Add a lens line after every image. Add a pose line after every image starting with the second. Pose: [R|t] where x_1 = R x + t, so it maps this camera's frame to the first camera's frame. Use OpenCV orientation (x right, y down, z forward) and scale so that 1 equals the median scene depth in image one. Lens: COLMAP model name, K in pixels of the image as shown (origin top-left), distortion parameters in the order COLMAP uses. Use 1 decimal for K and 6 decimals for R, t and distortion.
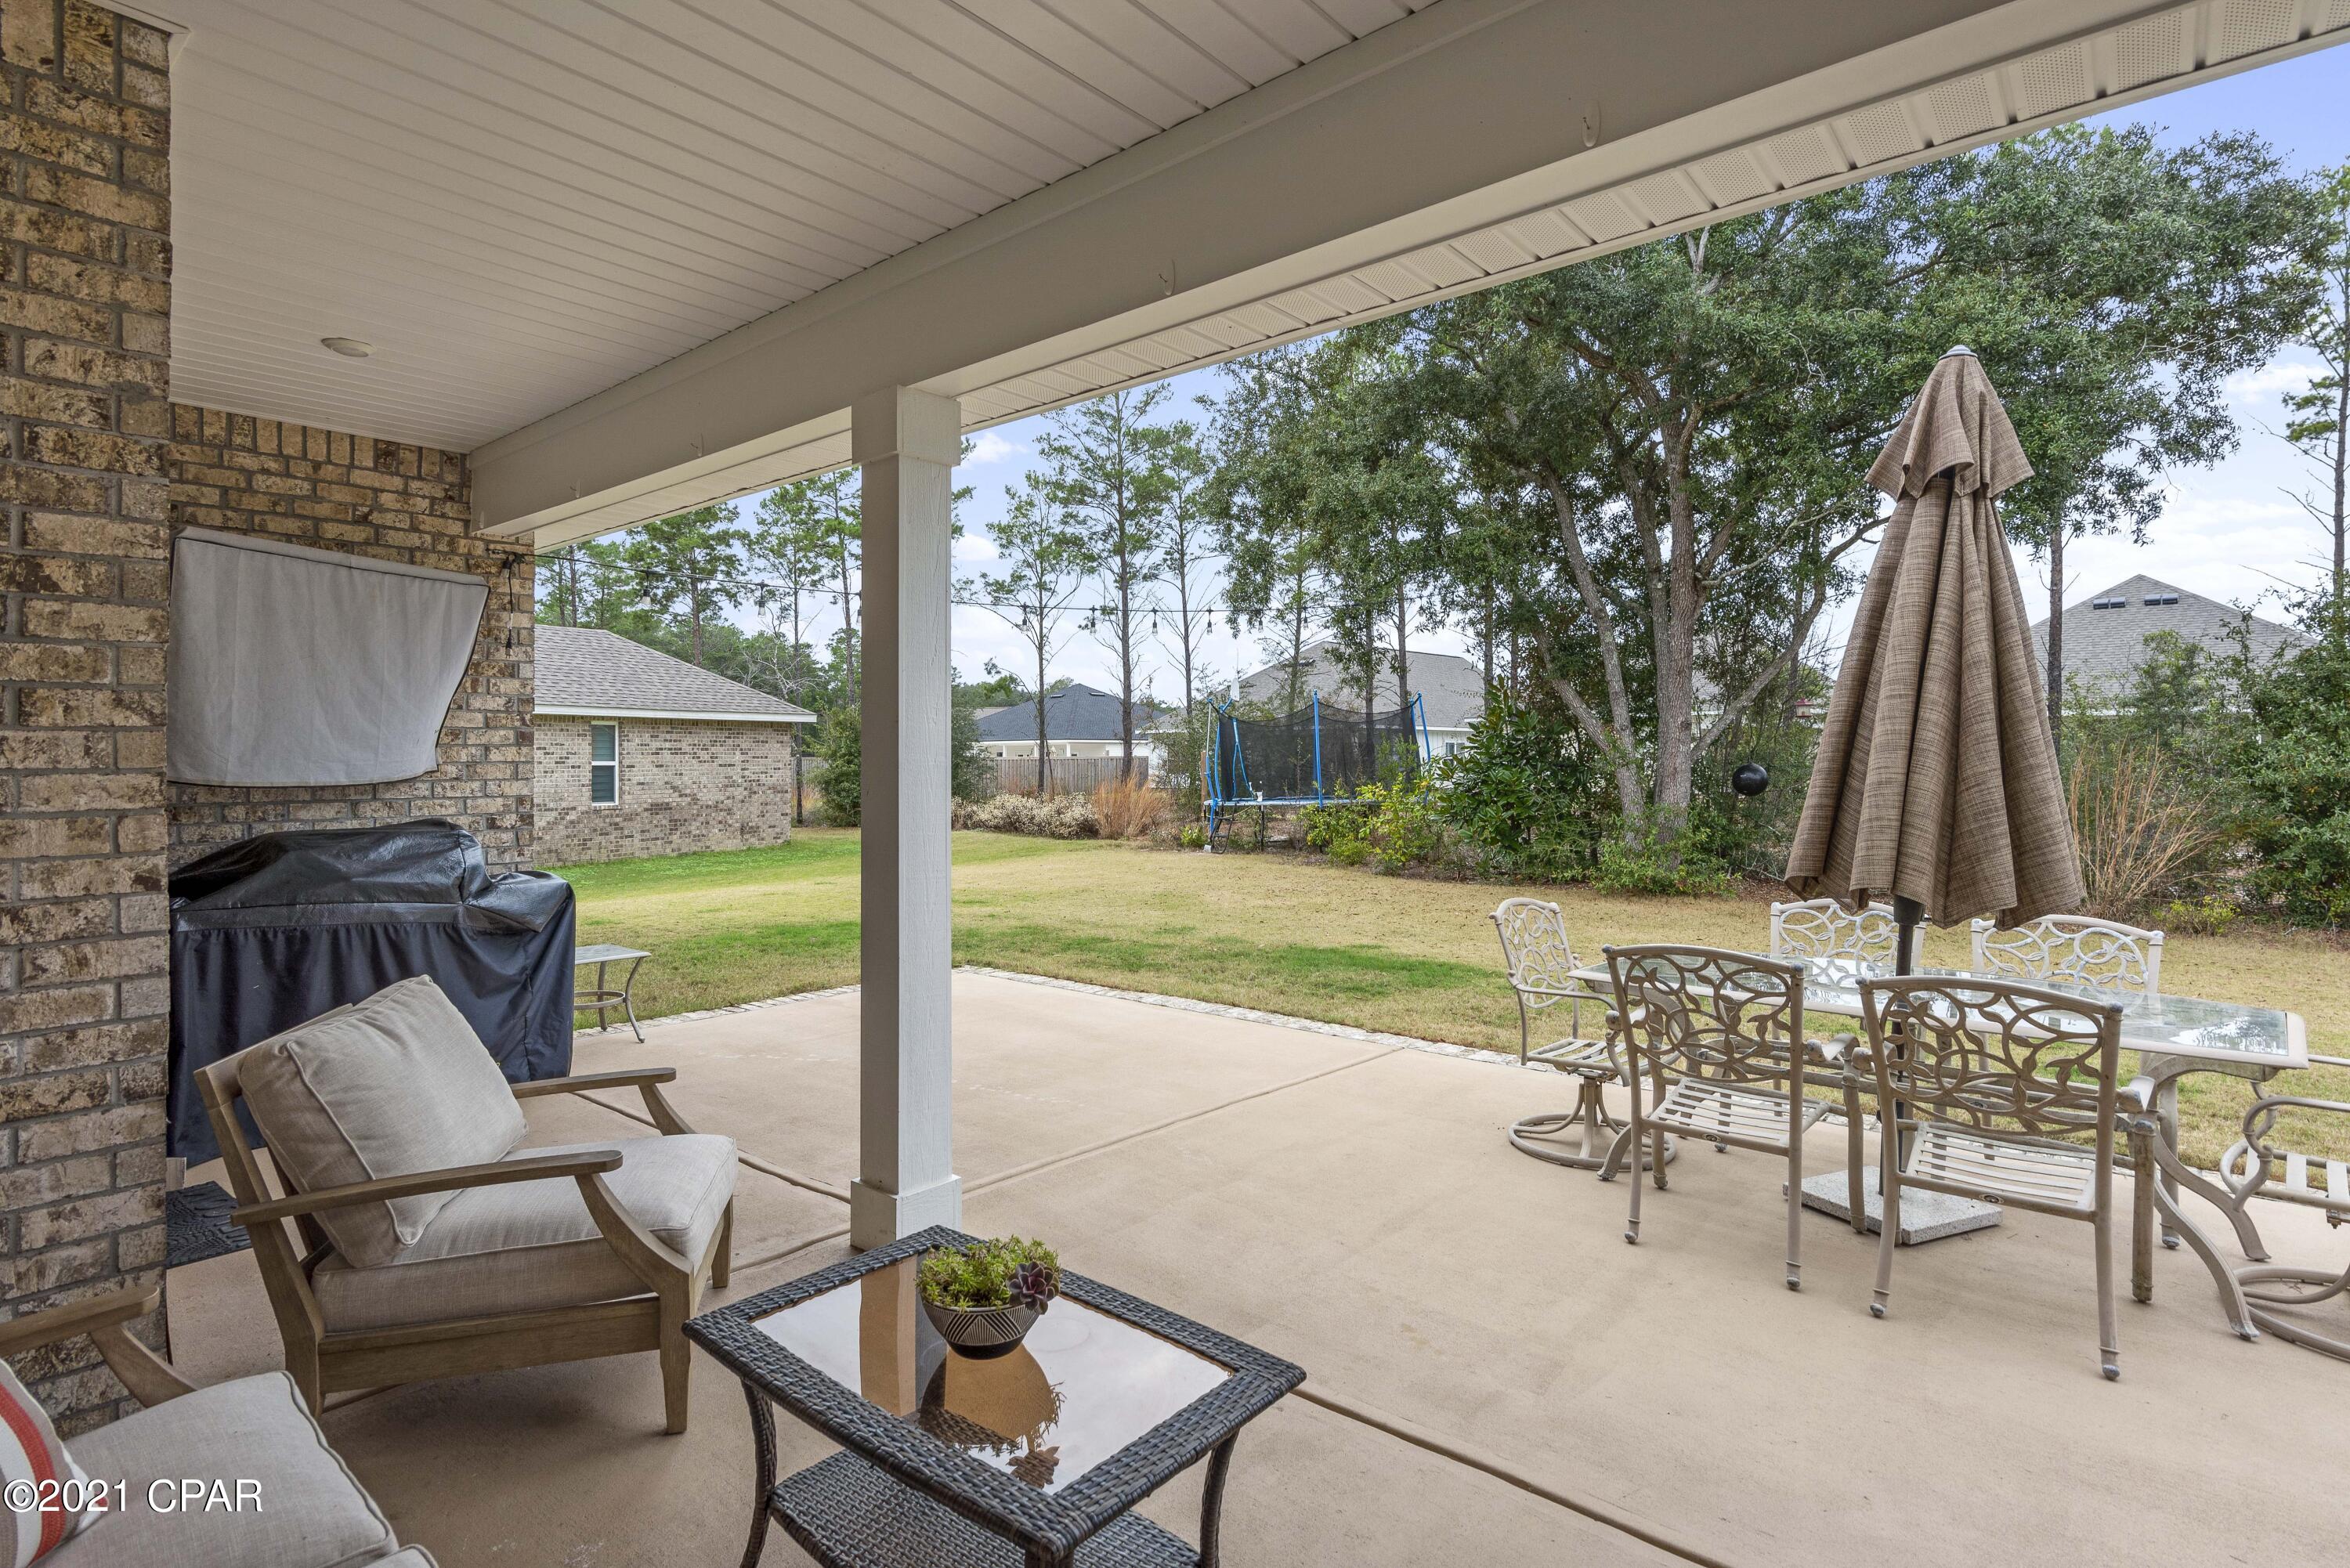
lens RADIAL K [[1173.0, 0, 1184.4], [0, 1173.0, 770.2], [0, 0, 1]] dist [0.001230, 0.000245]
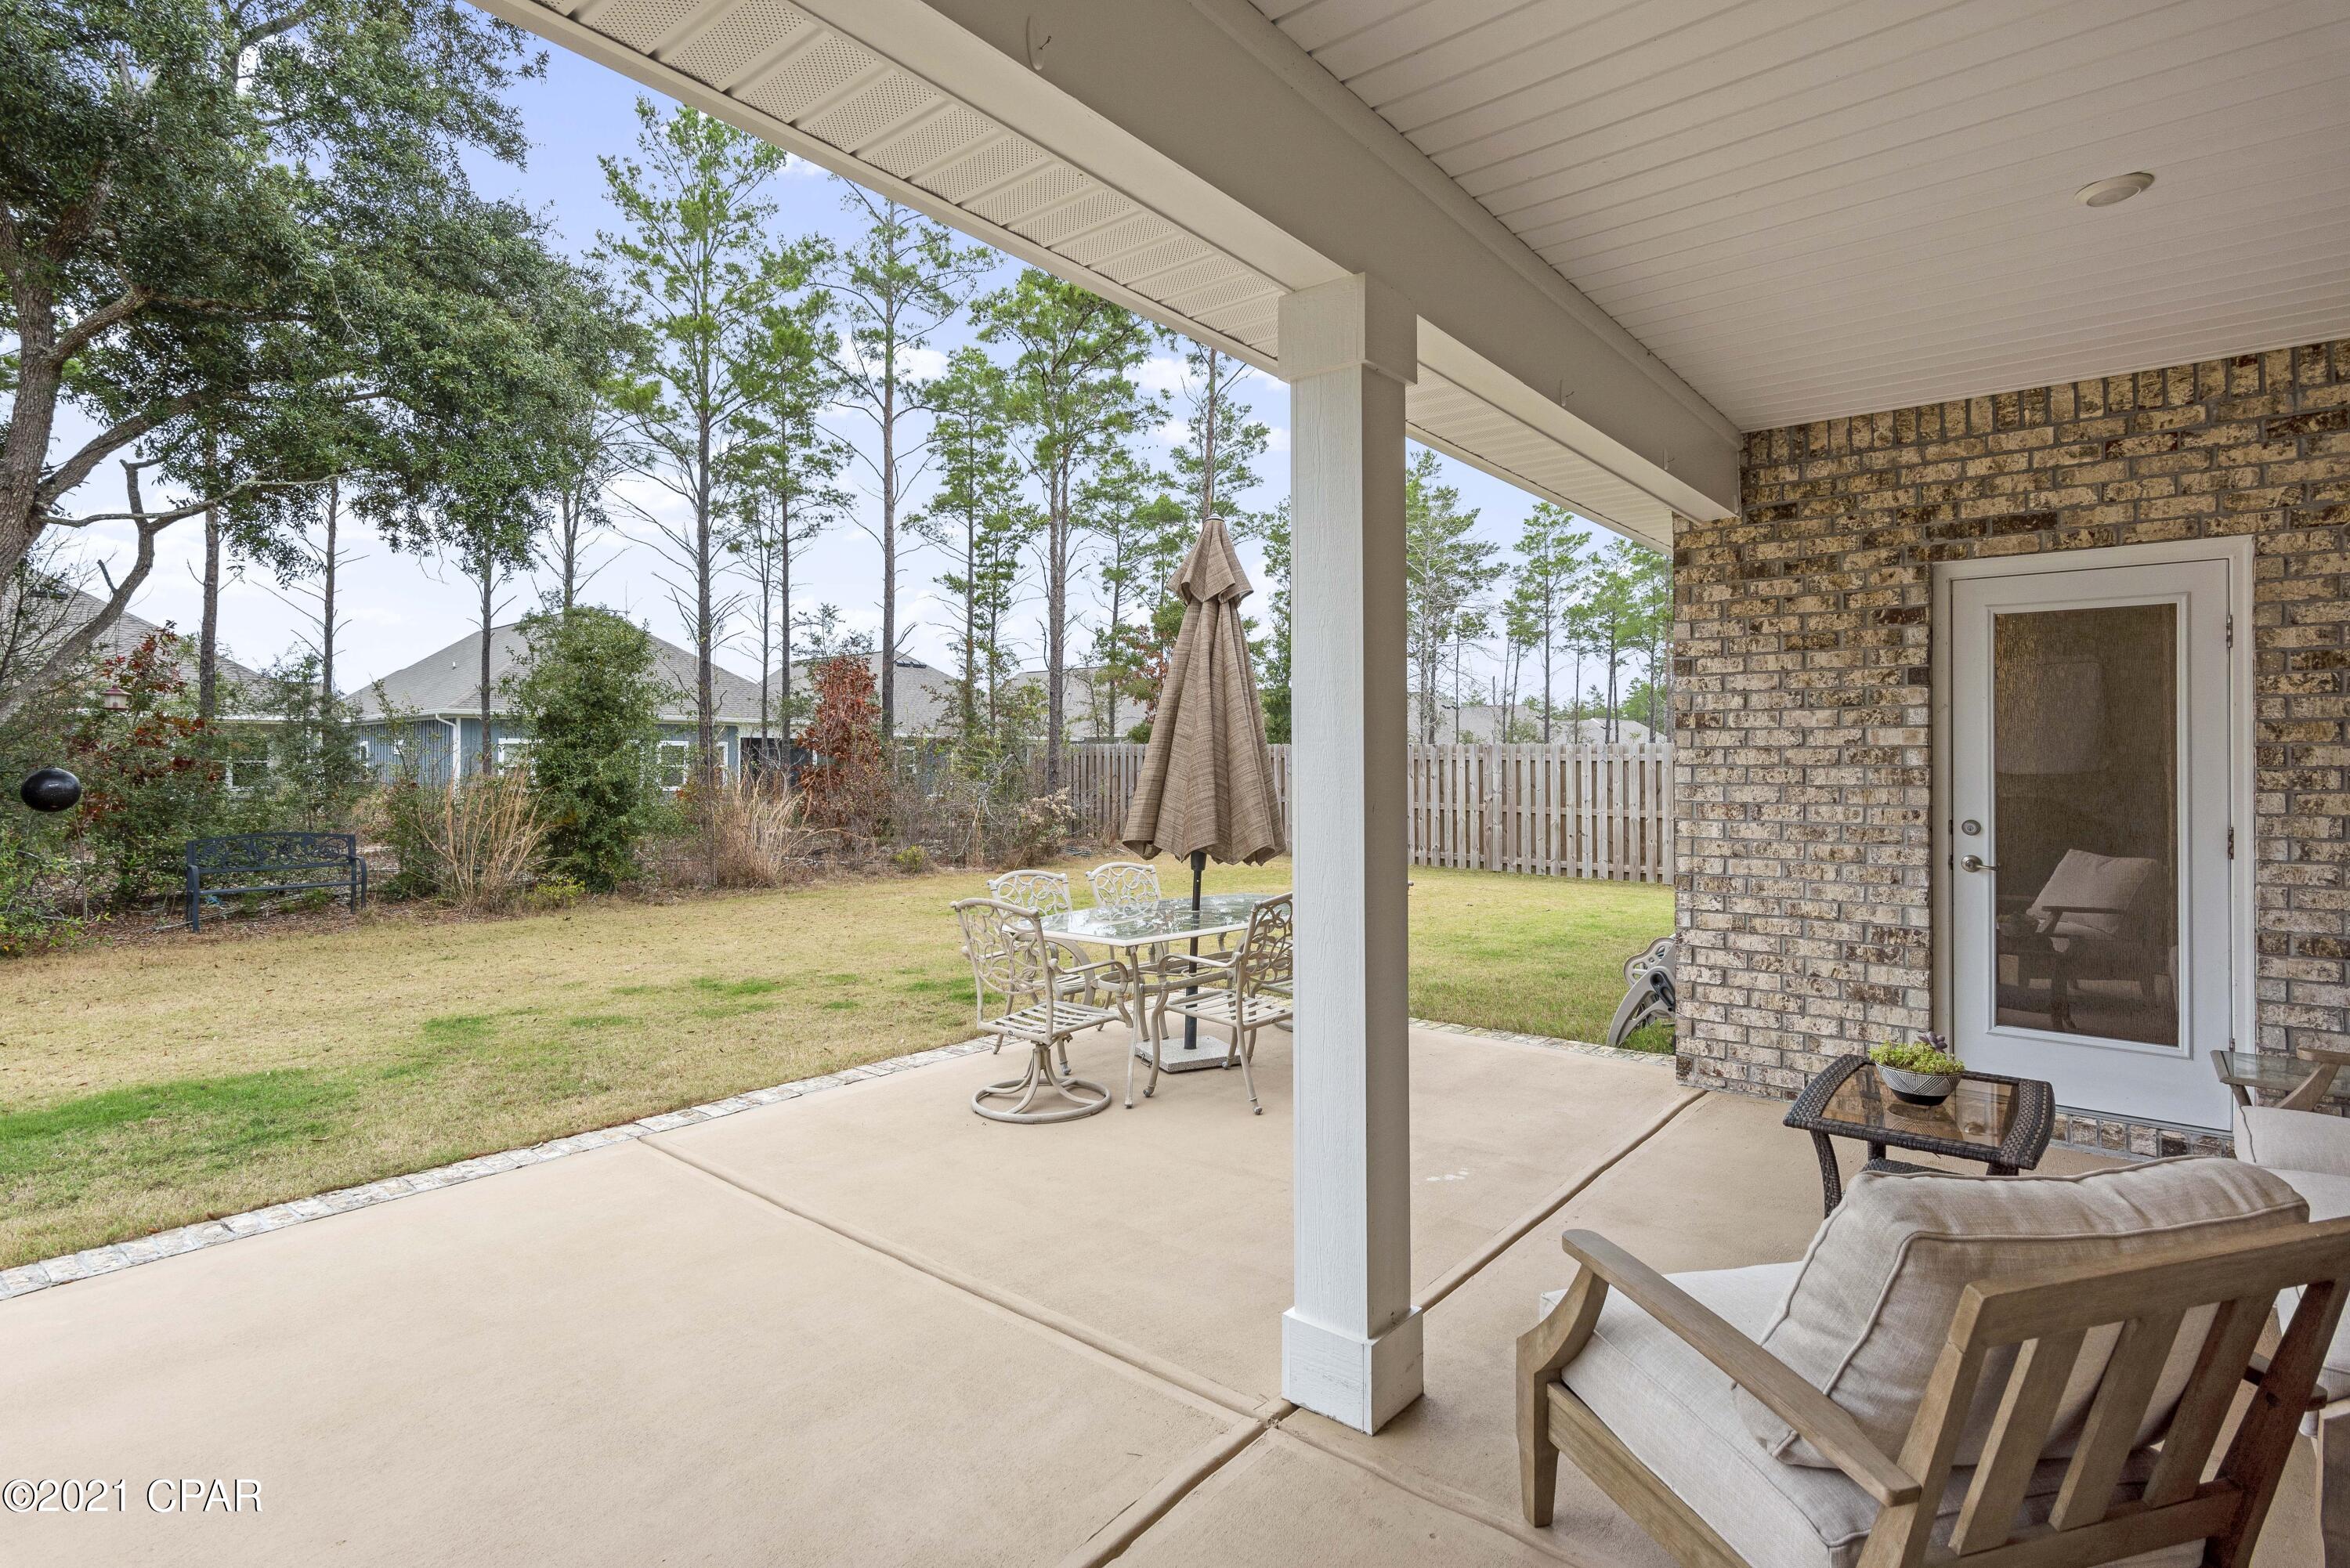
lens RADIAL K [[1173.0, 0, 1184.4], [0, 1173.0, 770.2], [0, 0, 1]] dist [0.001230, 0.000245]
pose [[-0.026771, -0.001035, 0.999641, -0.910312], [0.006771, 0.999976, 0.001217, 0.000024], [-0.999619, 0.006801, -0.026764, 1.039510]]
